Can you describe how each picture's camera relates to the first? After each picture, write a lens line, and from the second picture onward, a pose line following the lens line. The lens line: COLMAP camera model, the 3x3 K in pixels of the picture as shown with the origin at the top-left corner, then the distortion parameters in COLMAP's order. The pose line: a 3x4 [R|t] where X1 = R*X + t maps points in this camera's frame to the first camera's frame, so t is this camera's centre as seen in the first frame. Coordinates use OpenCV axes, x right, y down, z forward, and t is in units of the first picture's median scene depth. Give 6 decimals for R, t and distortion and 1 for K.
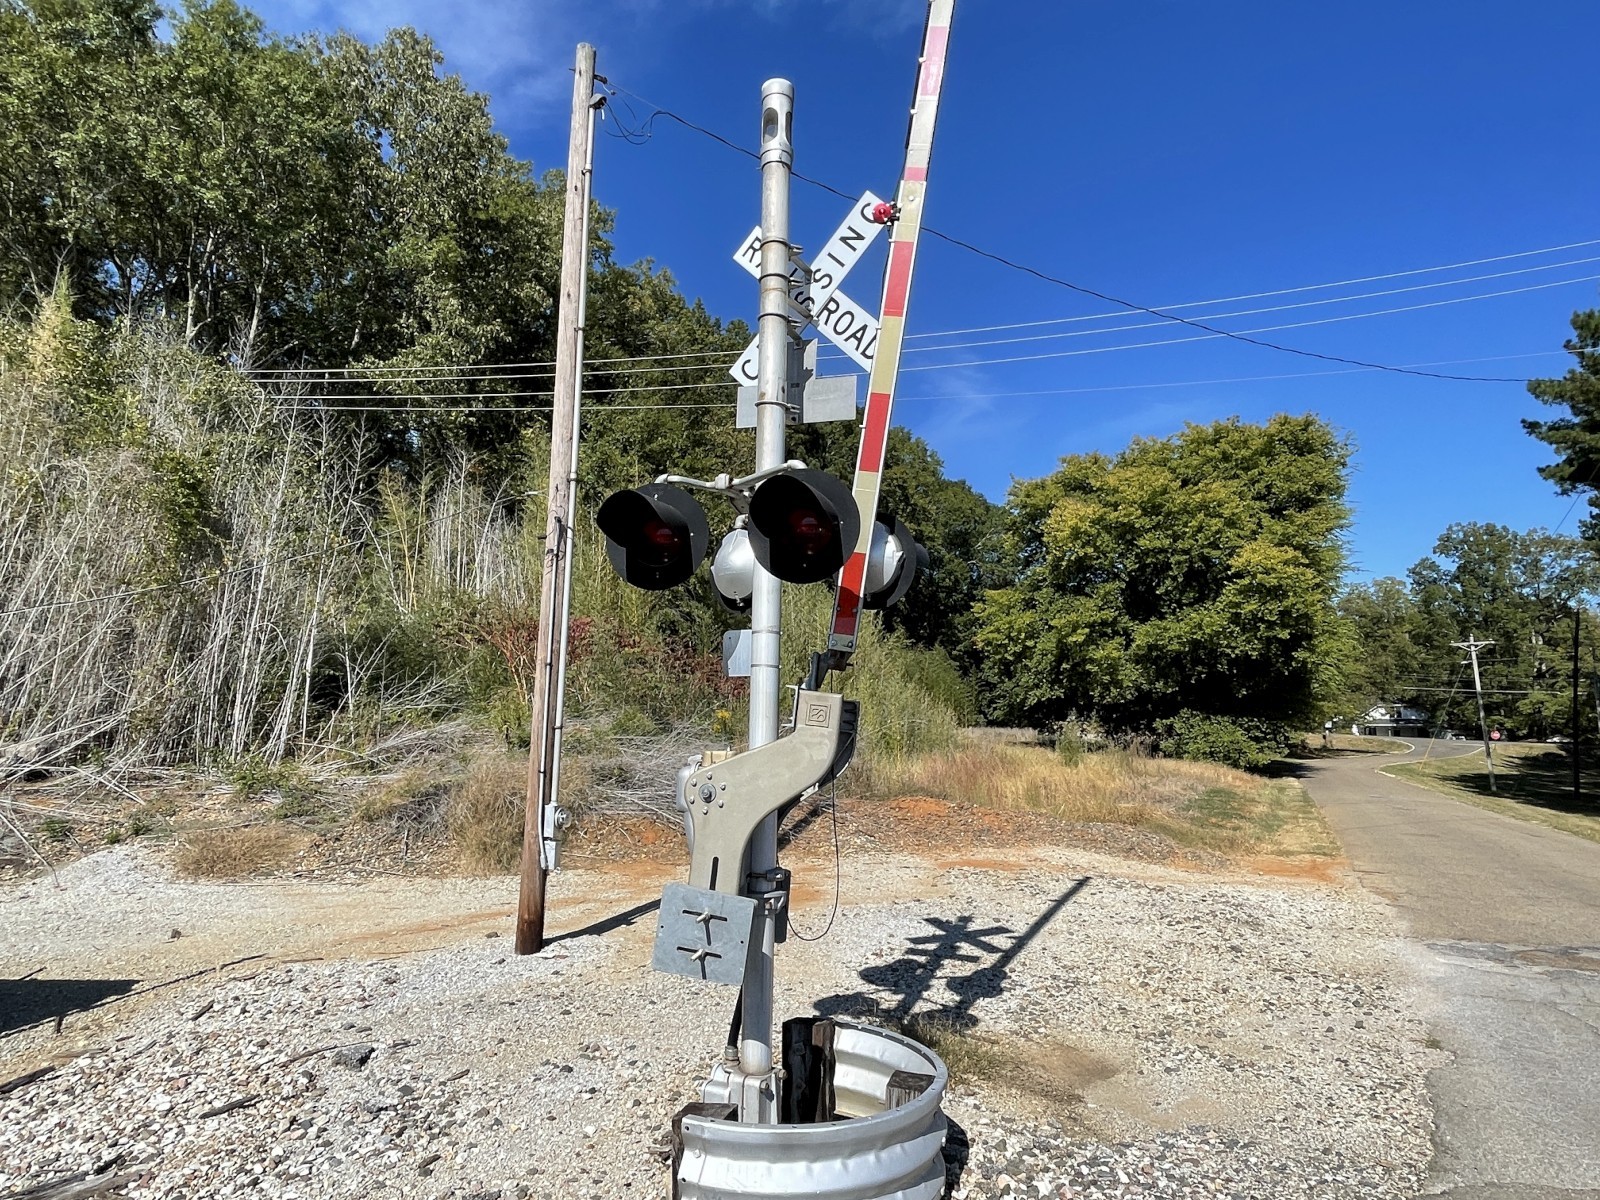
lens RADIAL K [[973.9, 0, 795.1], [0, 973.9, 596.5], [0, 0, 1]] dist [-0.002797, -0.001010]
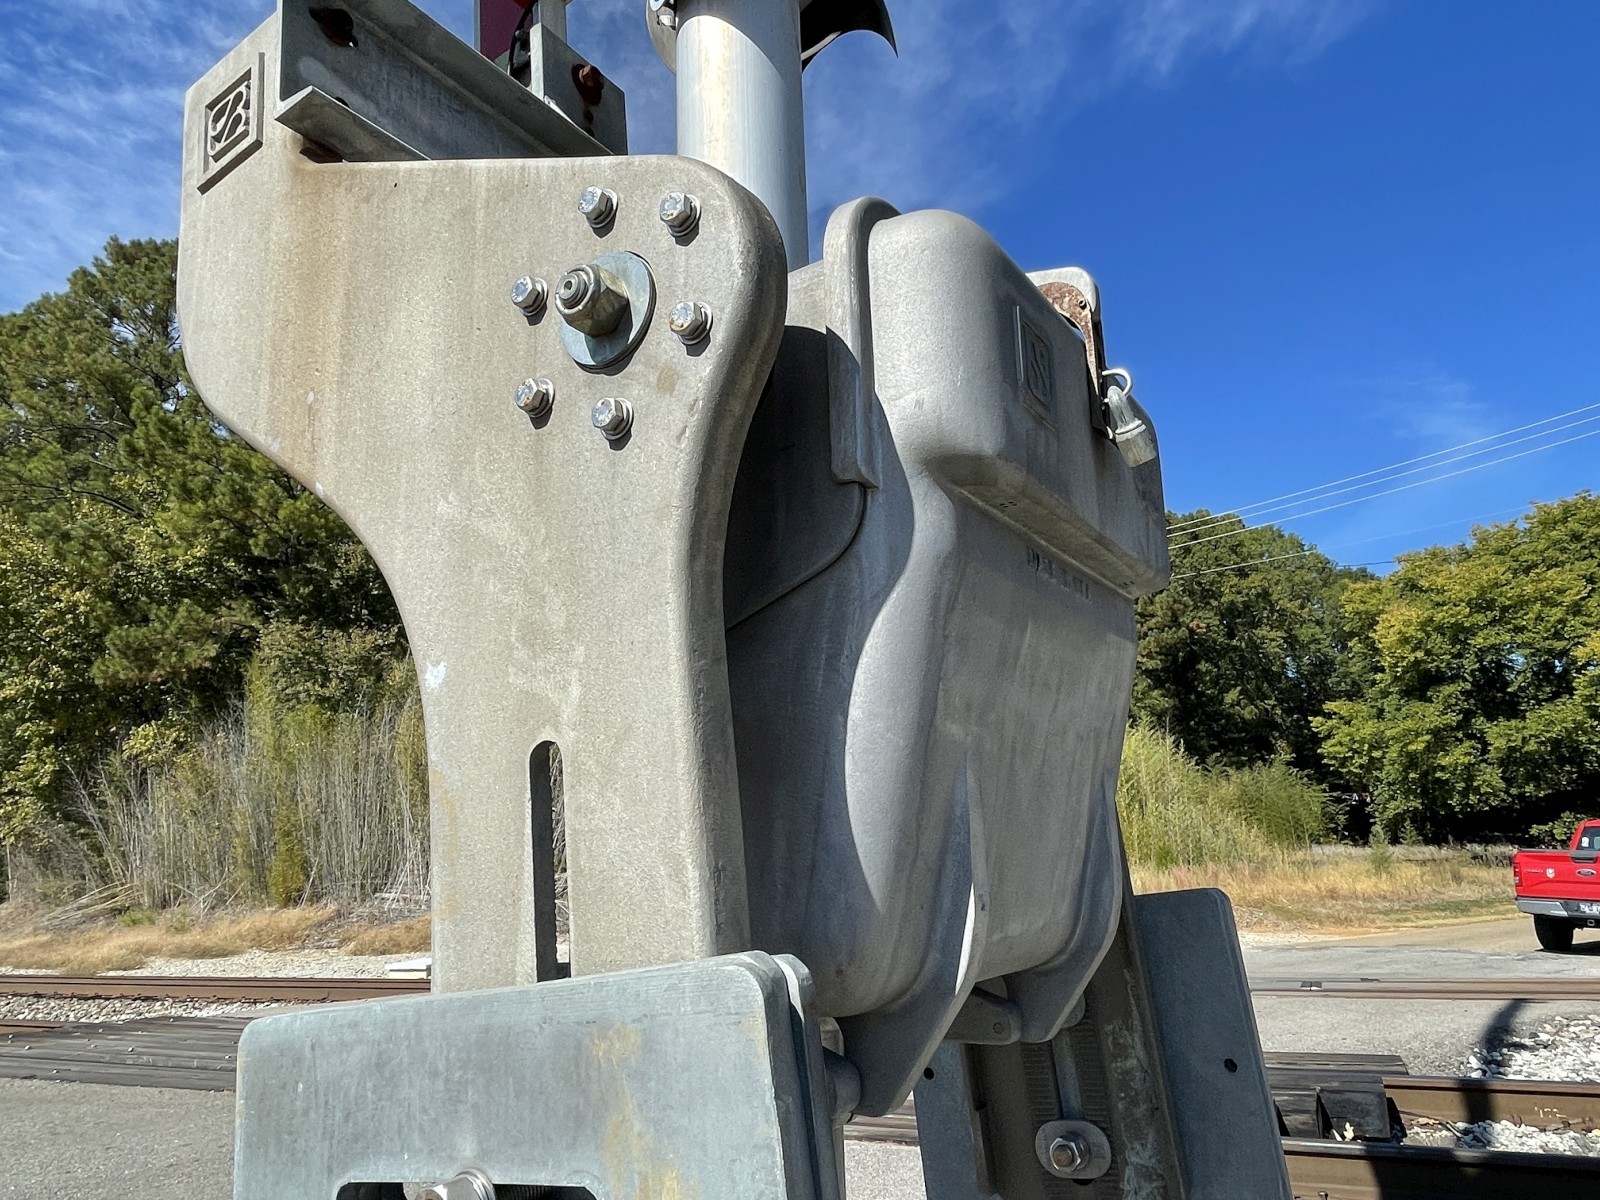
lens RADIAL K [[1079.8, 0, 800.0], [0, 1079.8, 600.0], [0, 0, 1]] dist [-0.003898, -0.001016]
pose [[0.916605, -0.134051, -0.376649, 0.157762], [0.091121, 0.987363, -0.129658, -0.019154], [0.389270, 0.084524, 0.917237, -0.259017]]
